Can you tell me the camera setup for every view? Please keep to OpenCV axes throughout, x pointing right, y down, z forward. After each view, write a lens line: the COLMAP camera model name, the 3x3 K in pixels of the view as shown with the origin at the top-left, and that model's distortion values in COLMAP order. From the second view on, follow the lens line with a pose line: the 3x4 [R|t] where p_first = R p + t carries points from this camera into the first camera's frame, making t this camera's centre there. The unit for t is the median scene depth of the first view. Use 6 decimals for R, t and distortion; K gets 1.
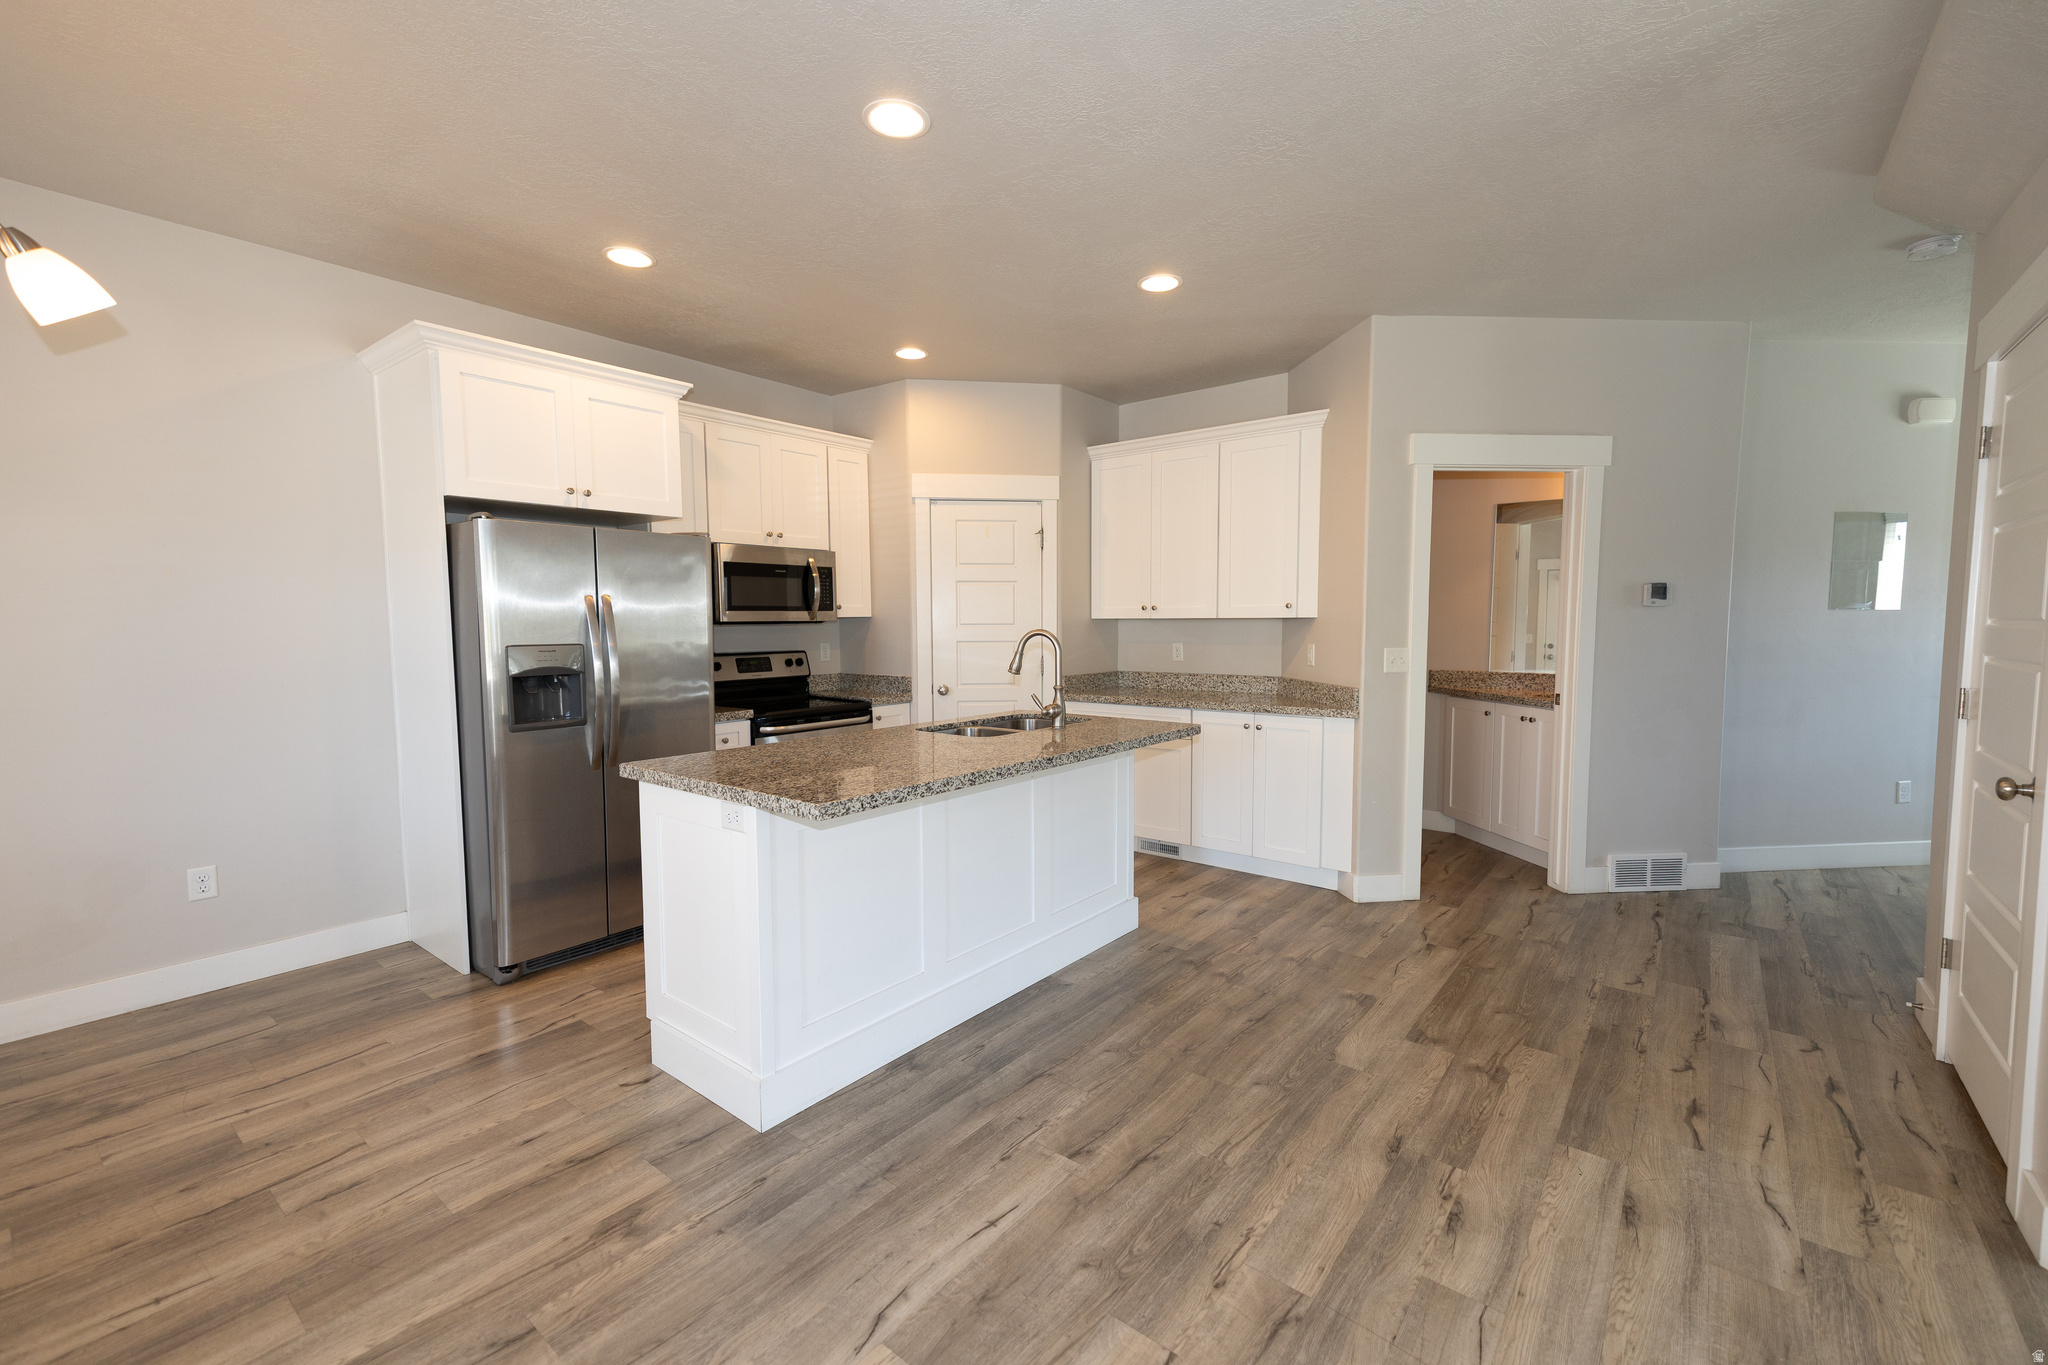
lens RADIAL K [[833.0, 0, 1019.6], [0, 833.0, 682.5], [0, 0, 1]] dist [0.024689, -0.000920]
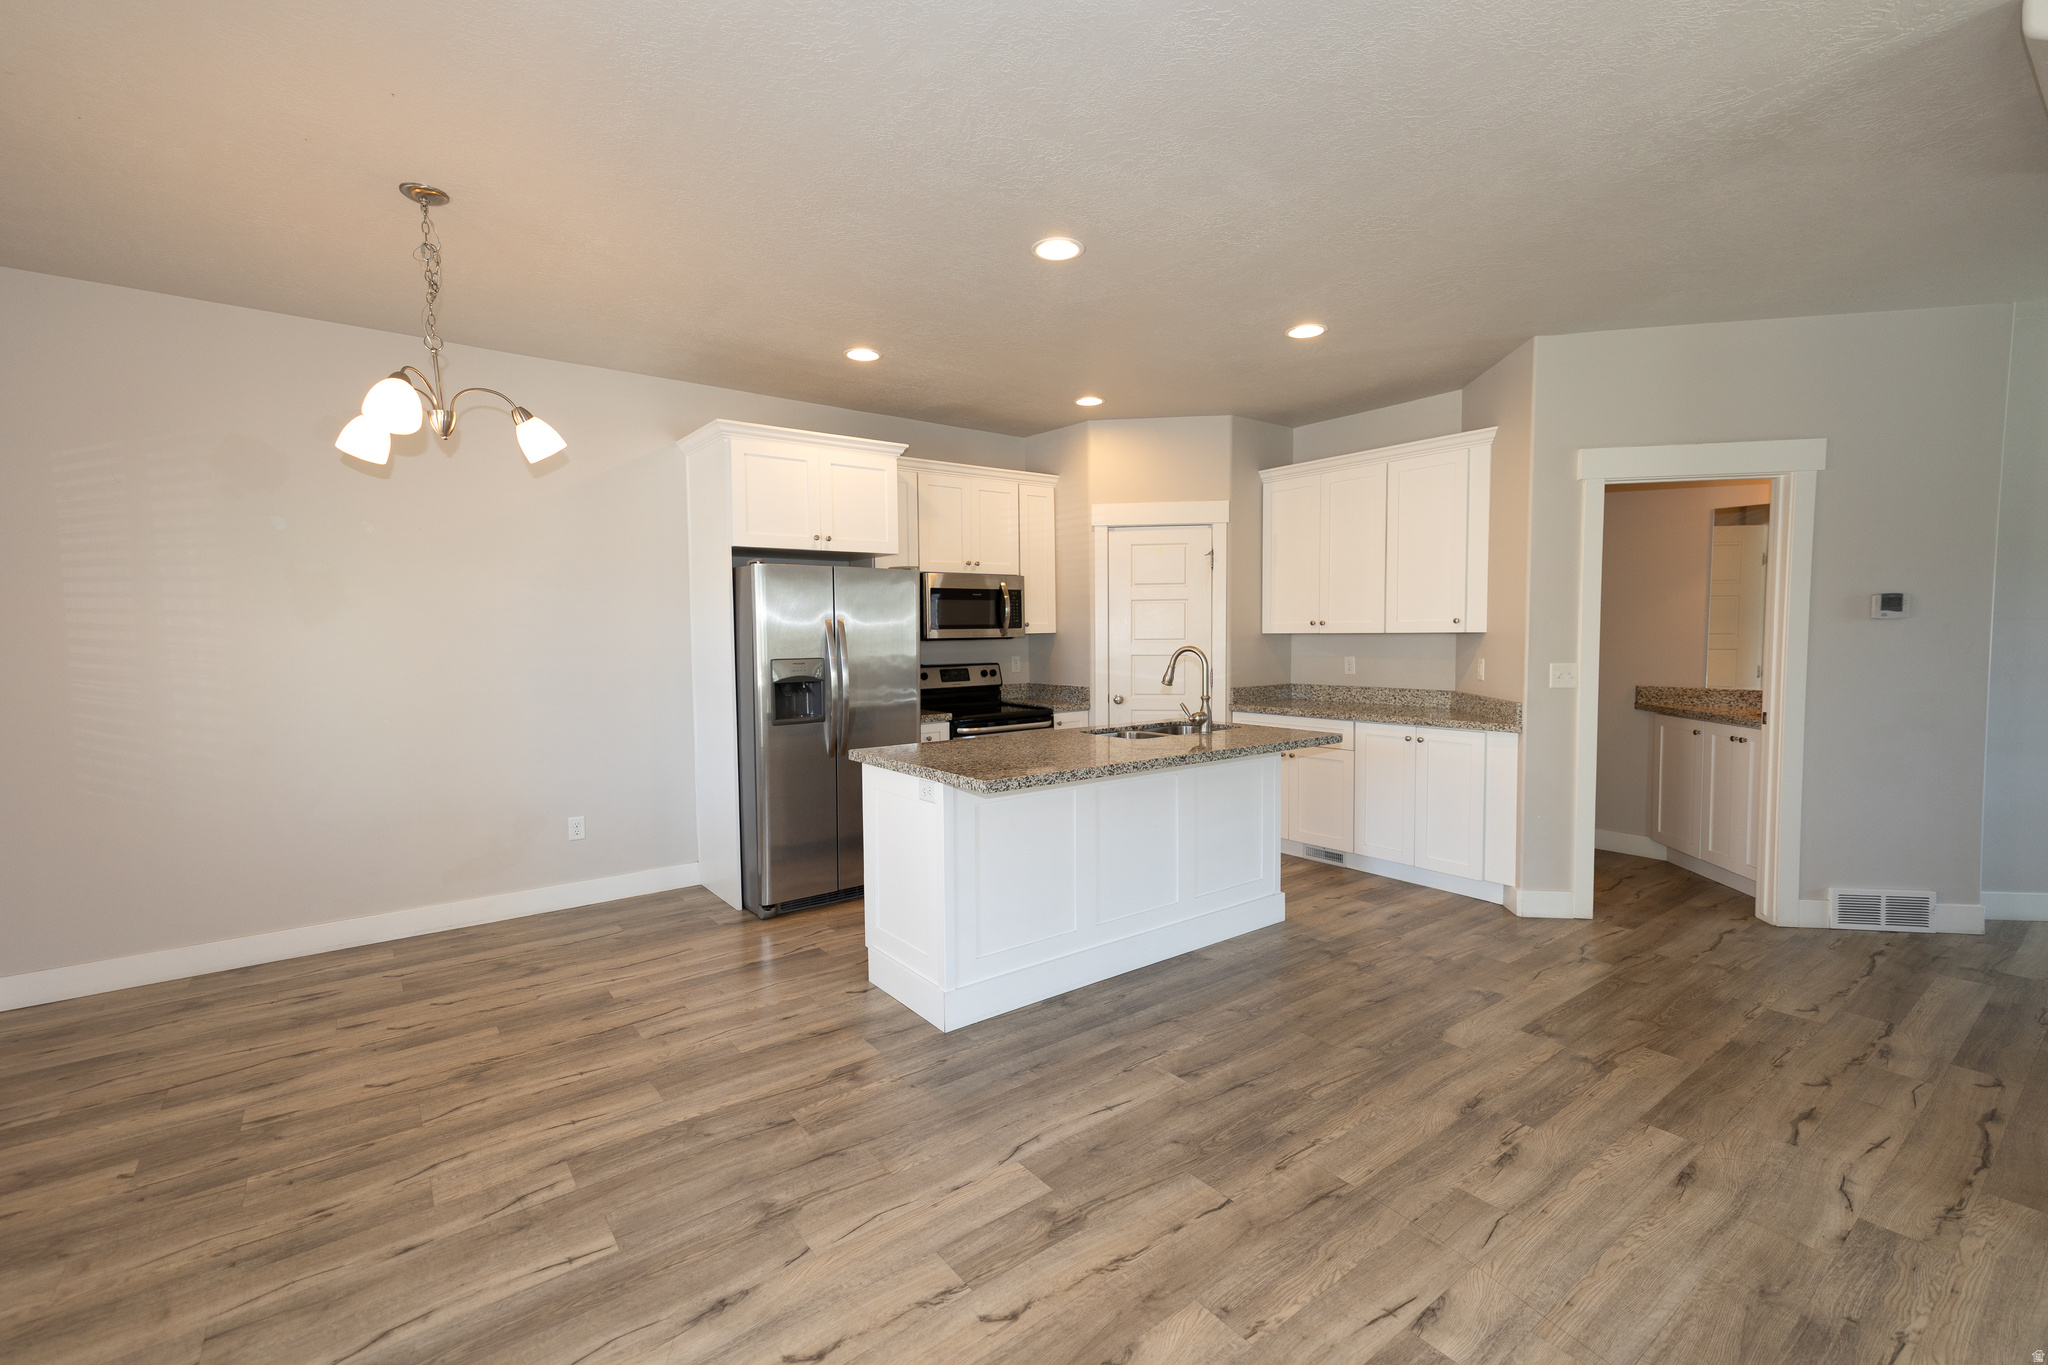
lens RADIAL K [[854.4, 0, 1017.3], [0, 854.4, 678.6], [0, 0, 1]] dist [0.026348, -0.000578]
pose [[0.969089, 0.008459, -0.246567, 0.086828], [-0.012833, 0.999787, -0.016136, 0.002579], [0.246378, 0.018801, 0.968991, -0.189905]]
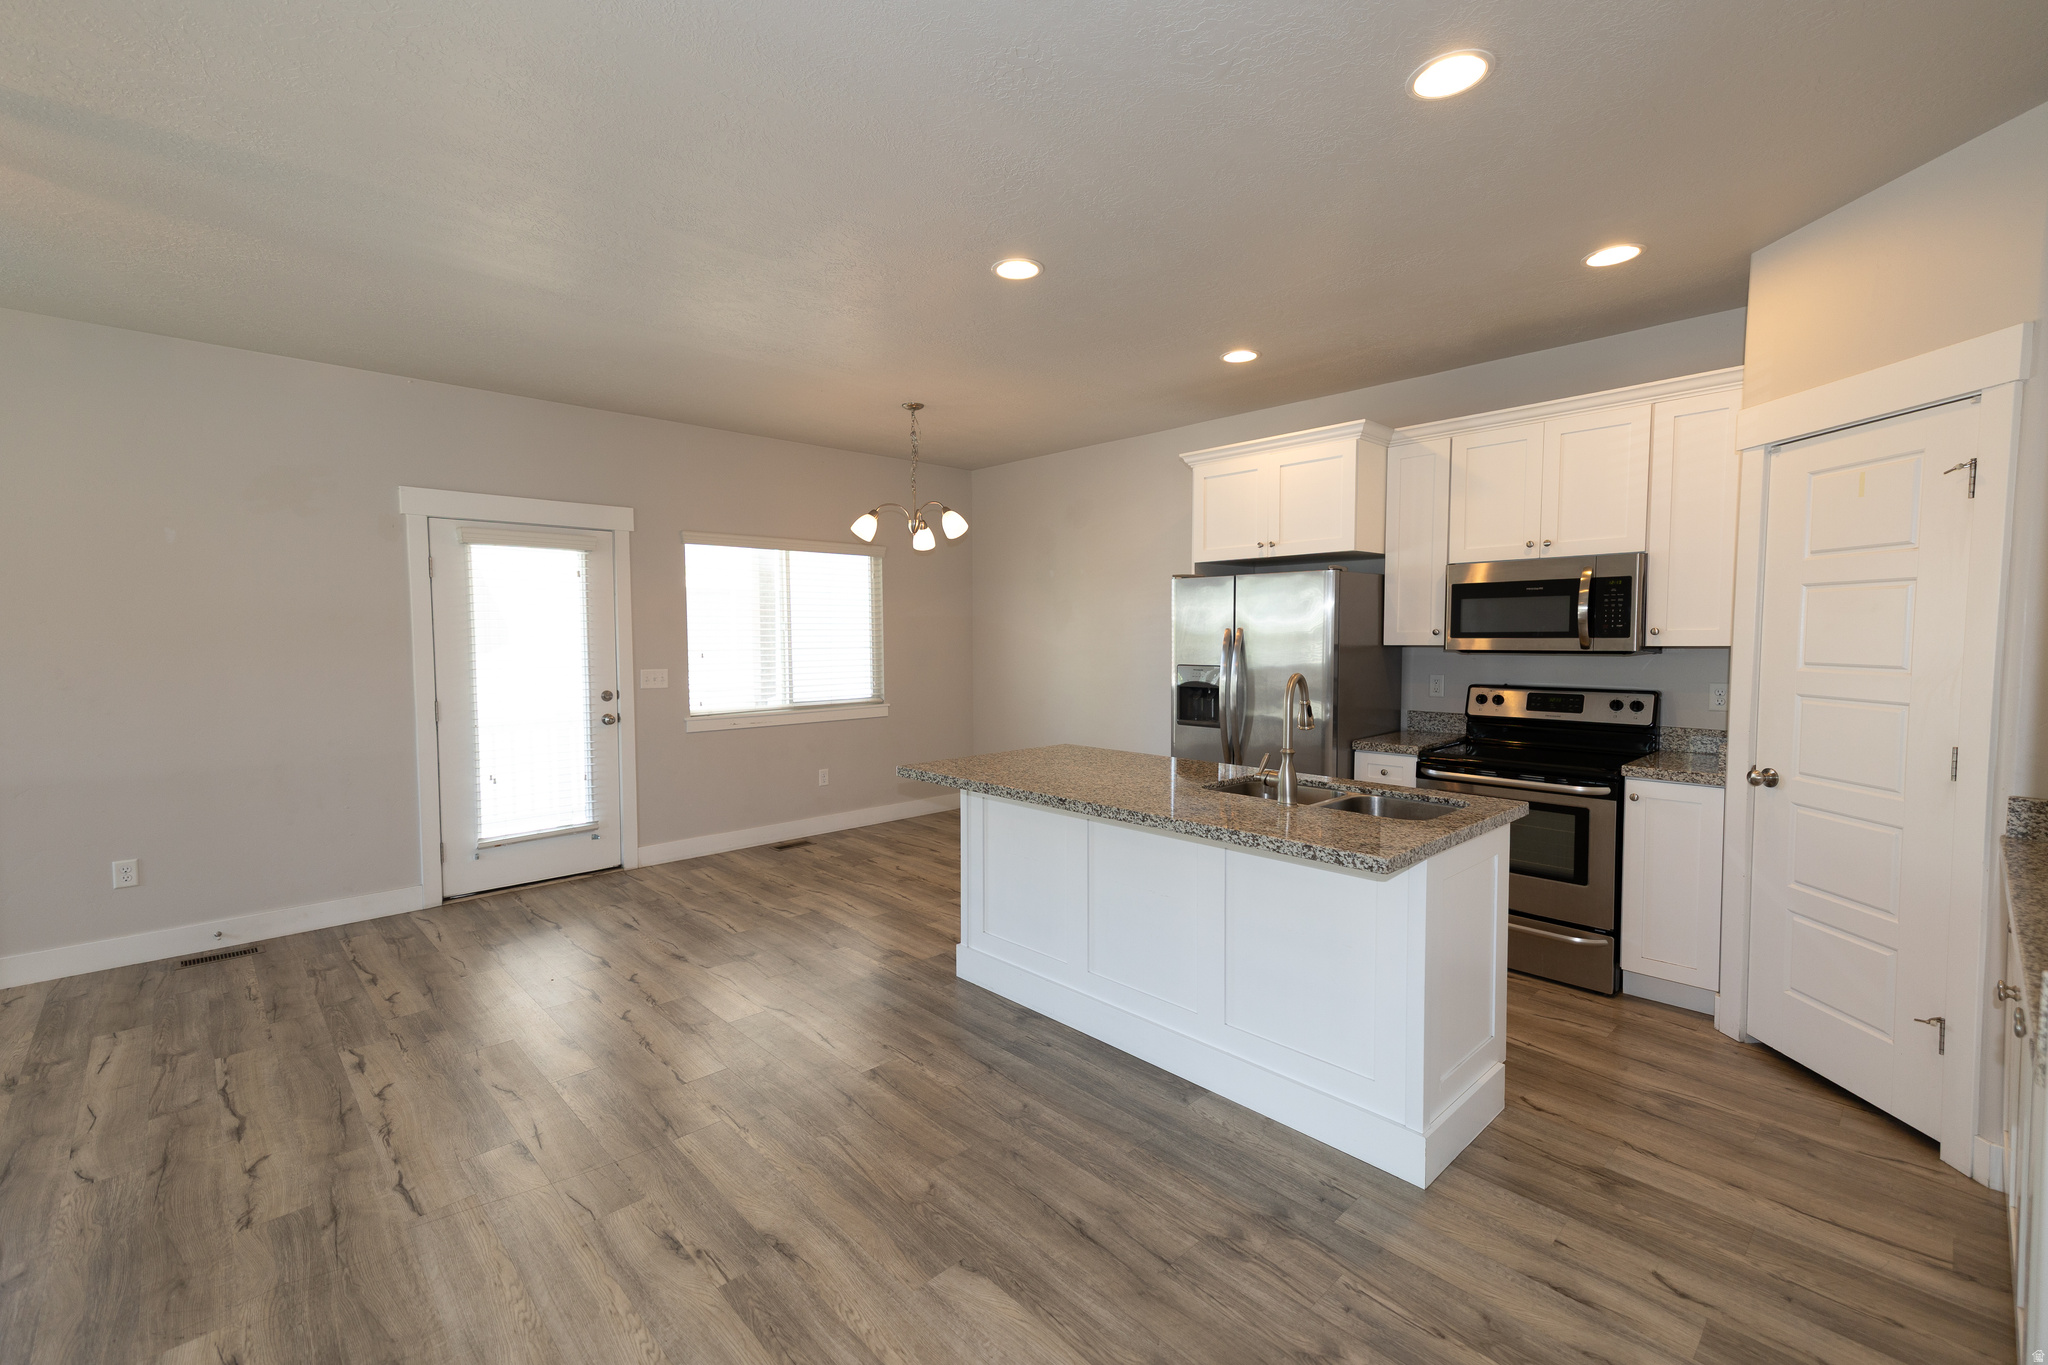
lens RADIAL K [[854.4, 0, 1017.3], [0, 854.4, 678.6], [0, 0, 1]] dist [0.026348, -0.000578]
pose [[-0.114276, 0.059541, -0.991663, 0.852134], [-0.070376, 0.995209, 0.067864, -0.096030], [0.990953, 0.077544, -0.109538, 0.849510]]
